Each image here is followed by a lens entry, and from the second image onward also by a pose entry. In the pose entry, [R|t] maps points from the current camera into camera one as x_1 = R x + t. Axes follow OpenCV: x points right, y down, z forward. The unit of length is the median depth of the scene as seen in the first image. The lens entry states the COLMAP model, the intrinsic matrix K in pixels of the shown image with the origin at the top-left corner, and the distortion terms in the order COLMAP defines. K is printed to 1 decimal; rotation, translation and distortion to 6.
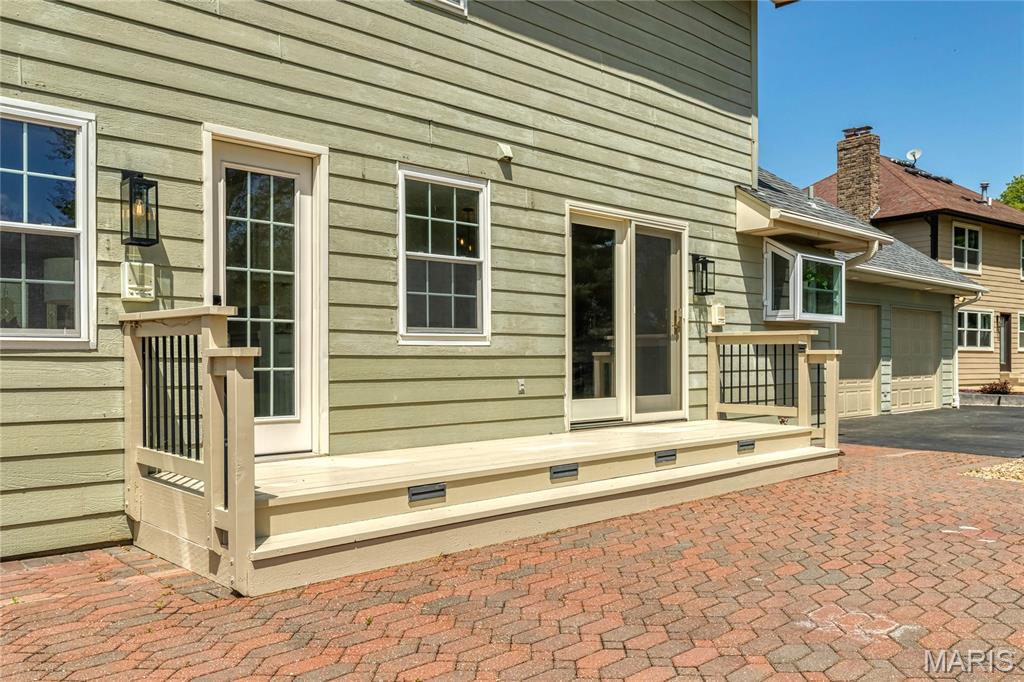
lens RADIAL K [[816.0, 0, 512.7], [0, 816.0, 345.9], [0, 0, 1]] dist [-0.021523, 0.042984]
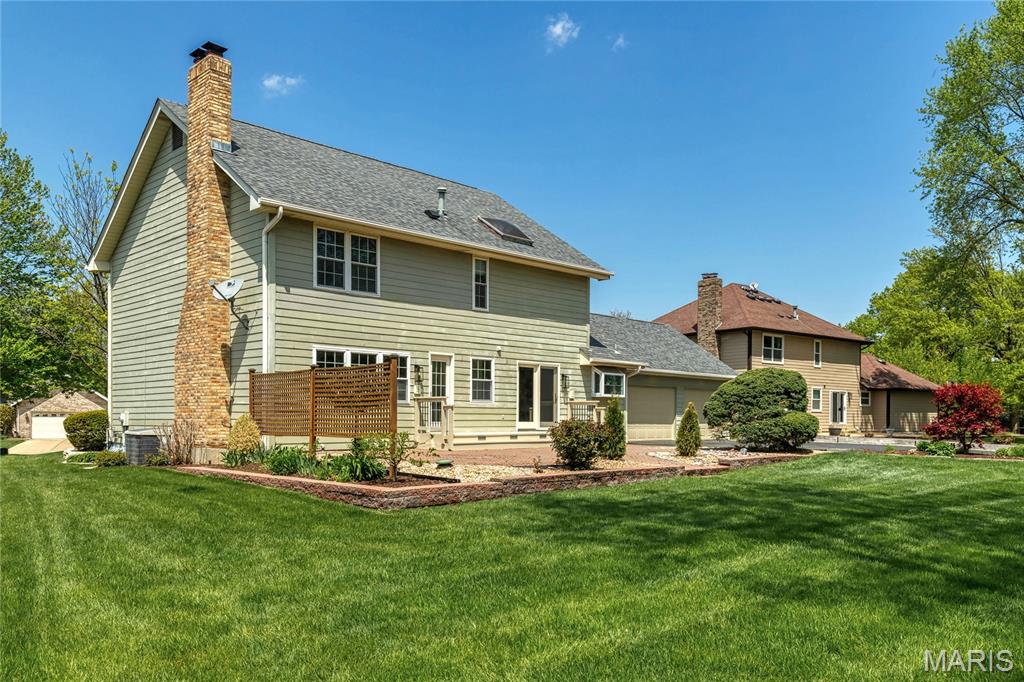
lens RADIAL K [[777.5, 0, 510.1], [0, 777.5, 343.3], [0, 0, 1]] dist [0.004648, -0.000139]
pose [[0.999739, 0.010222, 0.020409, -0.027733], [-0.008535, 0.996668, -0.081112, 0.006401], [-0.021170, 0.080917, 0.996496, -2.146482]]
